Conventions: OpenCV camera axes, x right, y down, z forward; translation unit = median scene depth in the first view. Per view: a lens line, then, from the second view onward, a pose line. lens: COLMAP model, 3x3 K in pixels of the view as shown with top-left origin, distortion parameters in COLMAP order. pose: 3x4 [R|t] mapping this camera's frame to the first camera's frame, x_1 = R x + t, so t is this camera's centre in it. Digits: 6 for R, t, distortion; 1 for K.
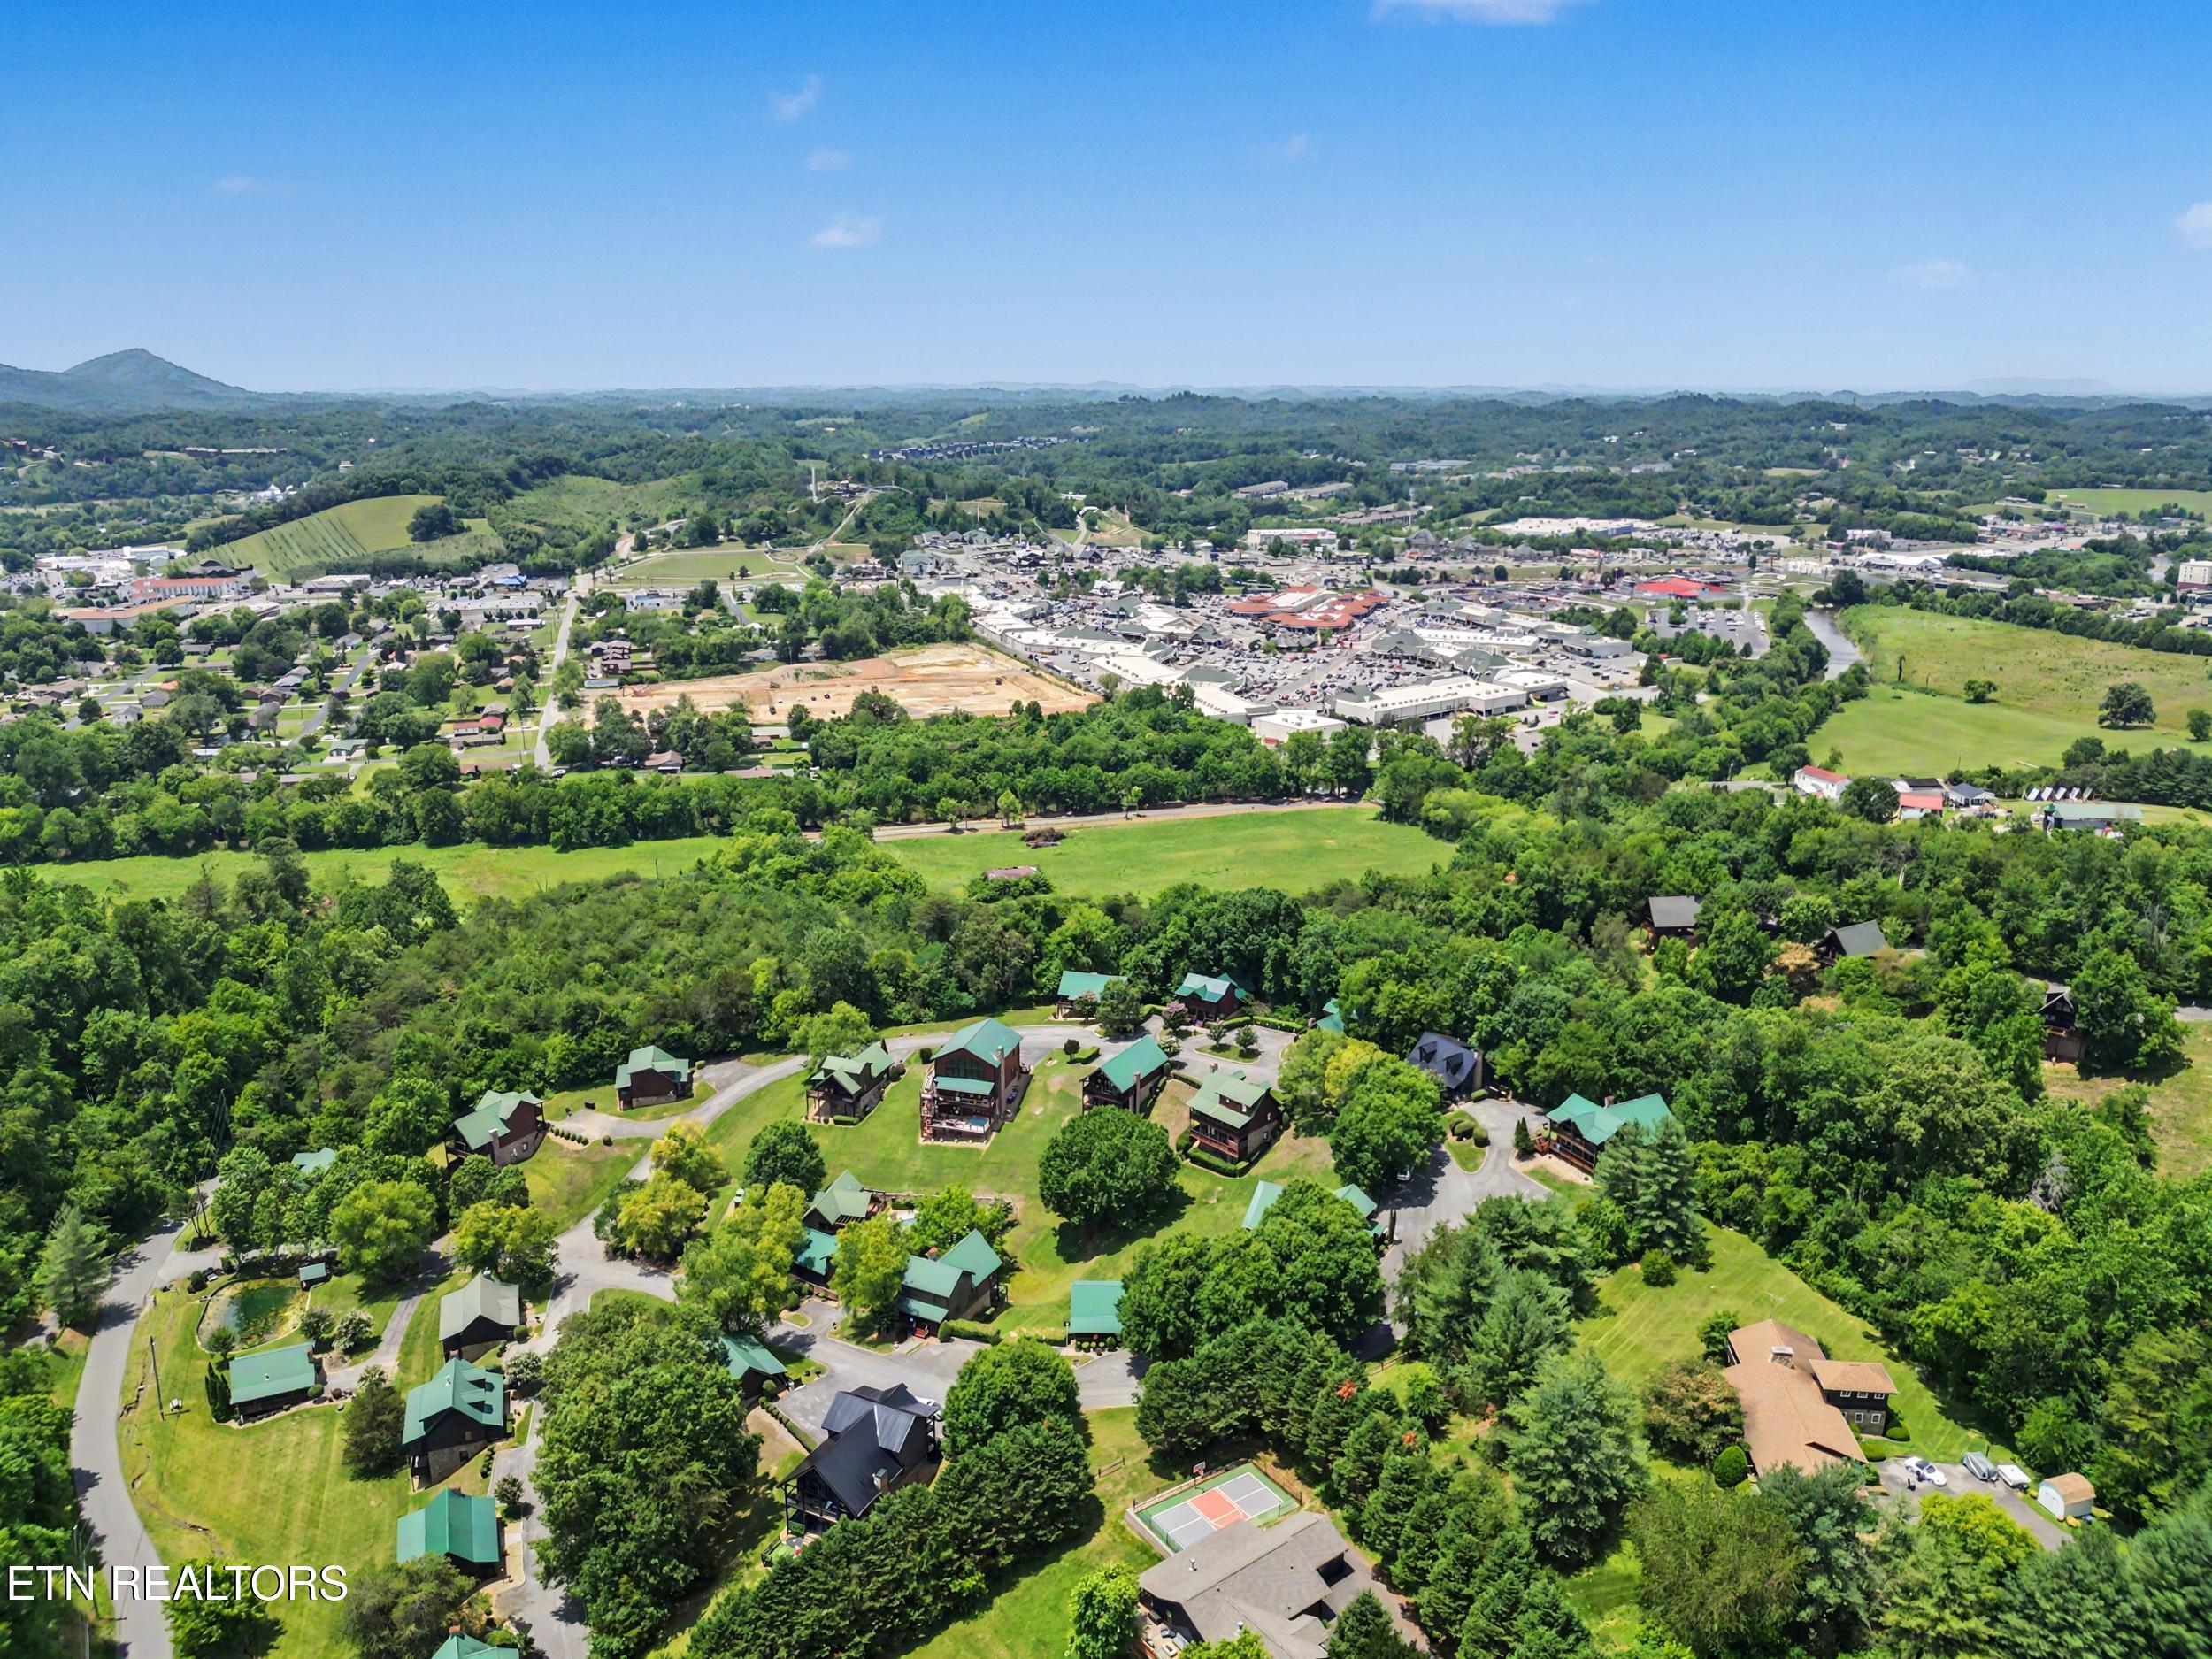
lens RADIAL K [[1594.3, 0, 1106.0], [0, 1594.3, 829.5], [0, 0, 1]] dist [-0.002888, -0.019525]
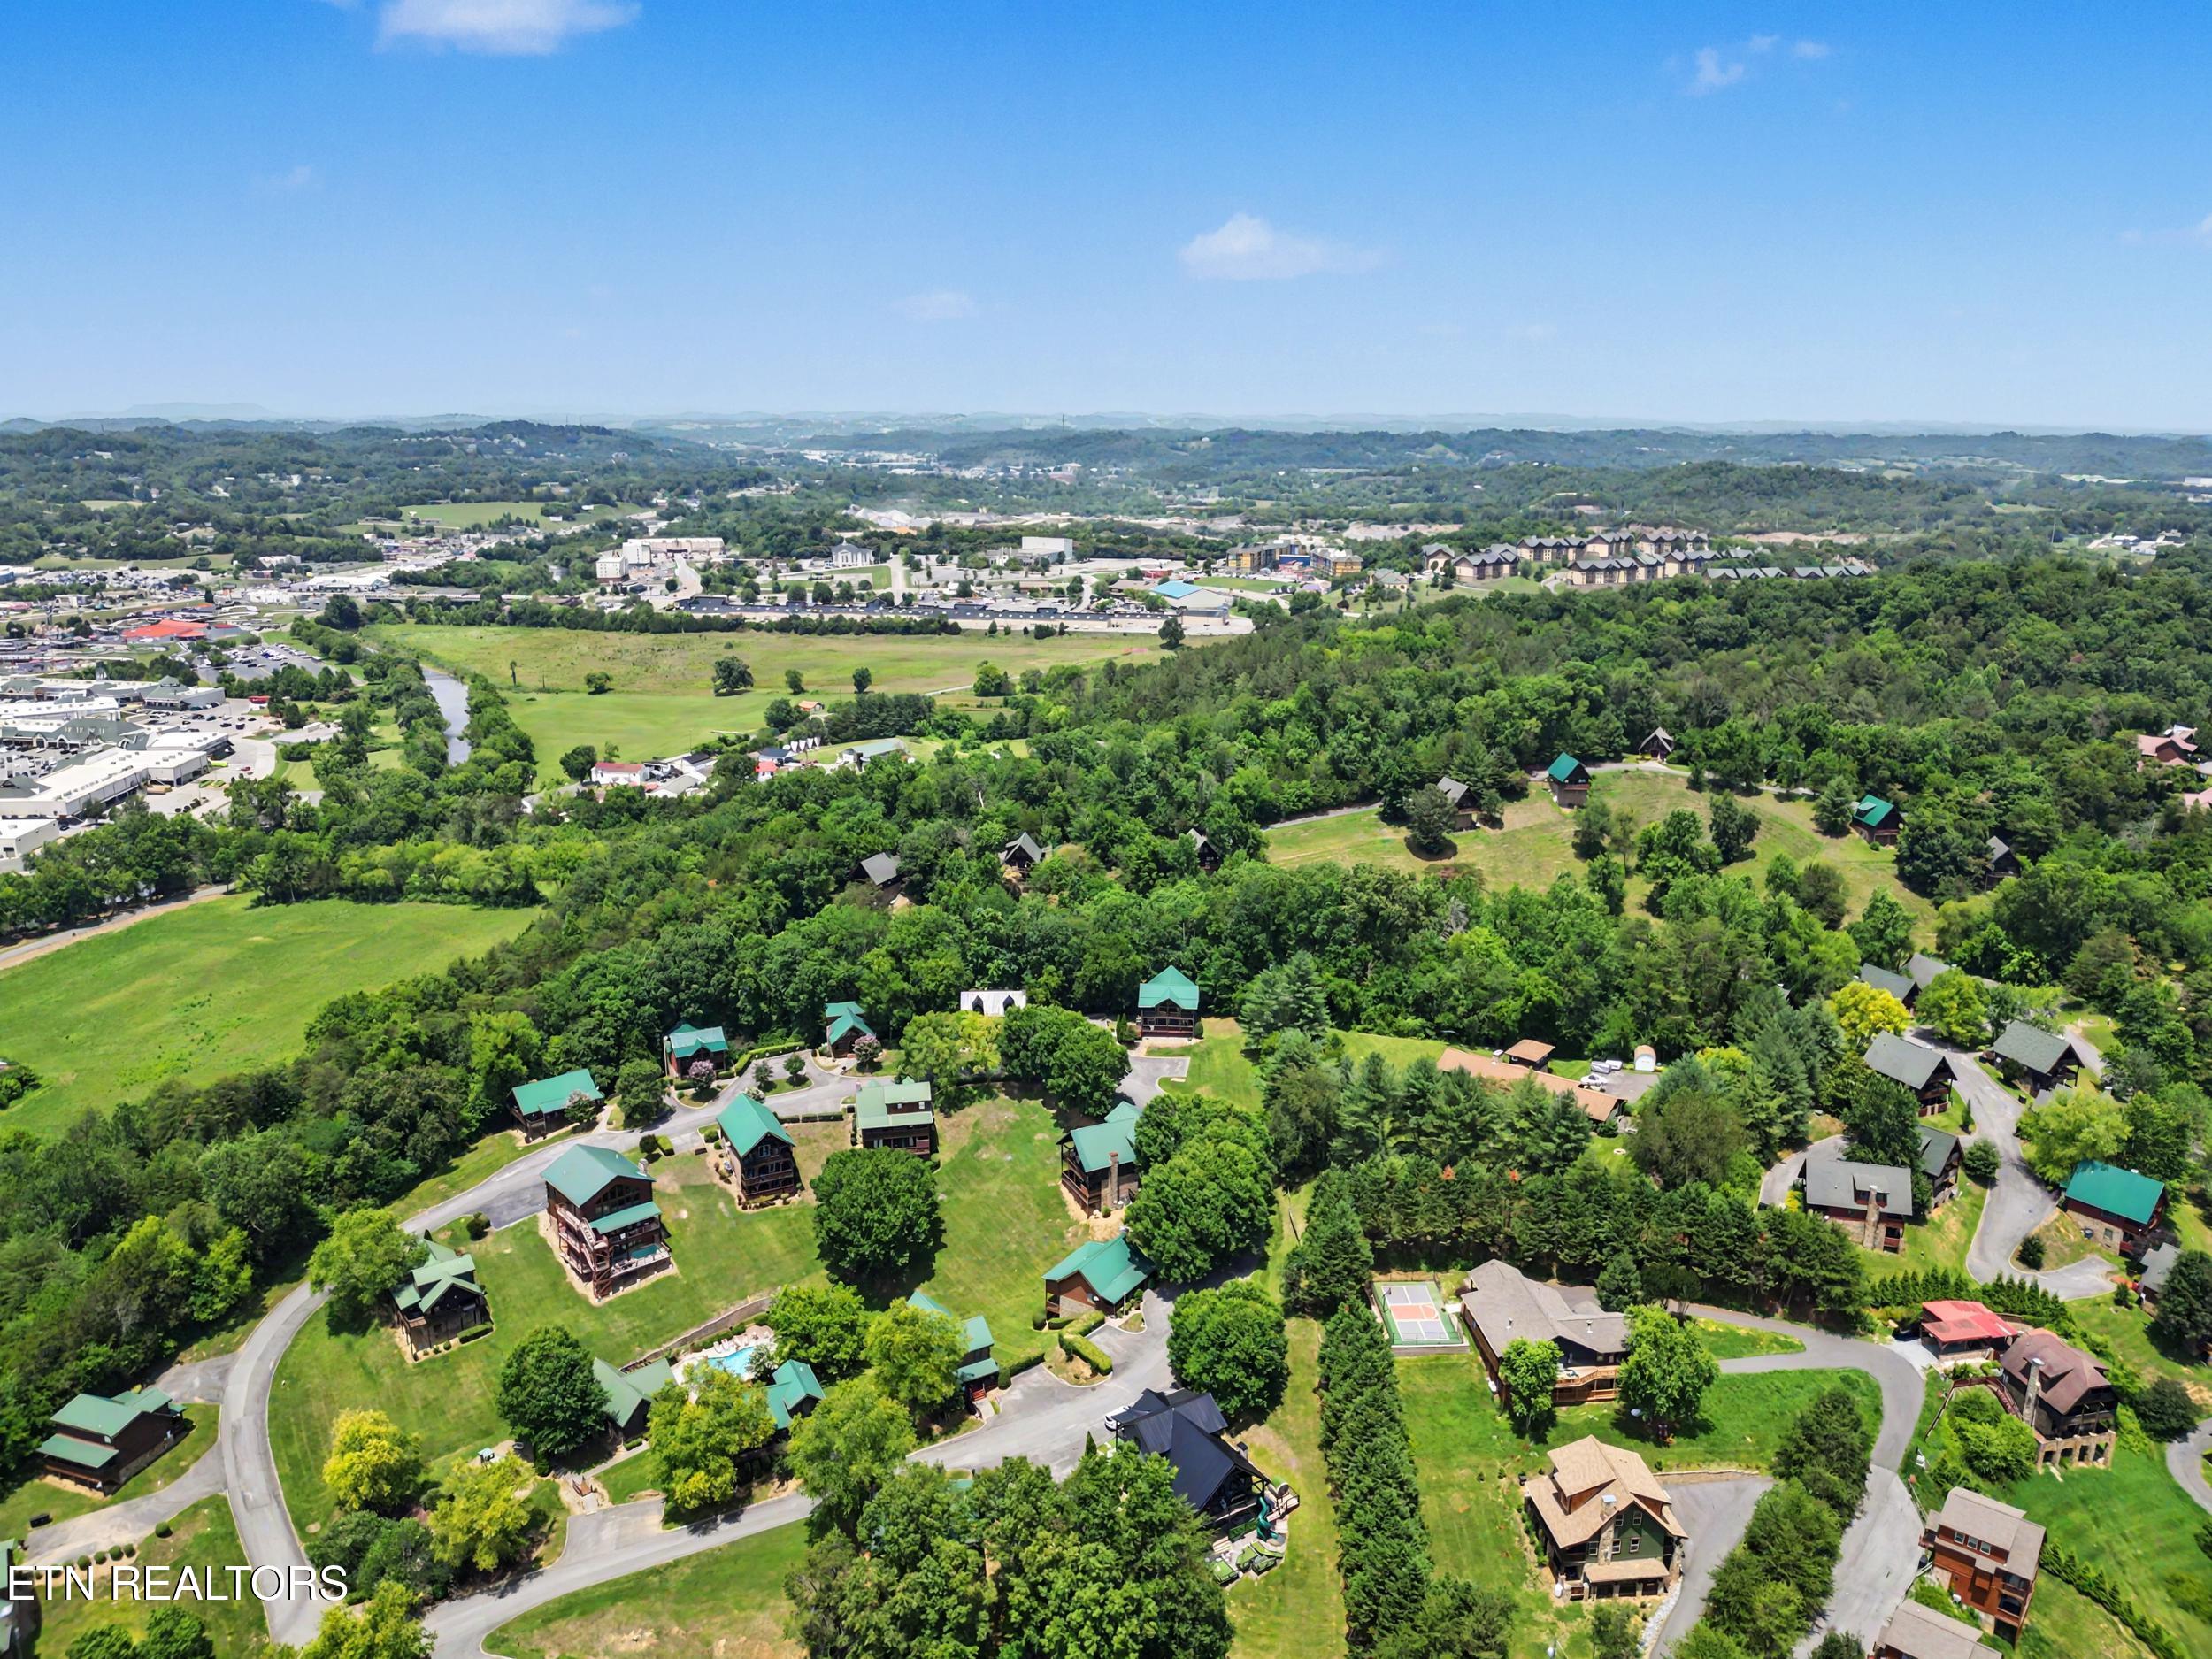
lens RADIAL K [[1594.3, 0, 1106.0], [0, 1594.3, 829.5], [0, 0, 1]] dist [-0.002888, -0.019525]
pose [[0.529256, -0.211393, 0.821706, -0.537075], [0.223811, 0.968947, 0.105117, -0.065546], [-0.818411, 0.128273, 0.560133, 0.241851]]
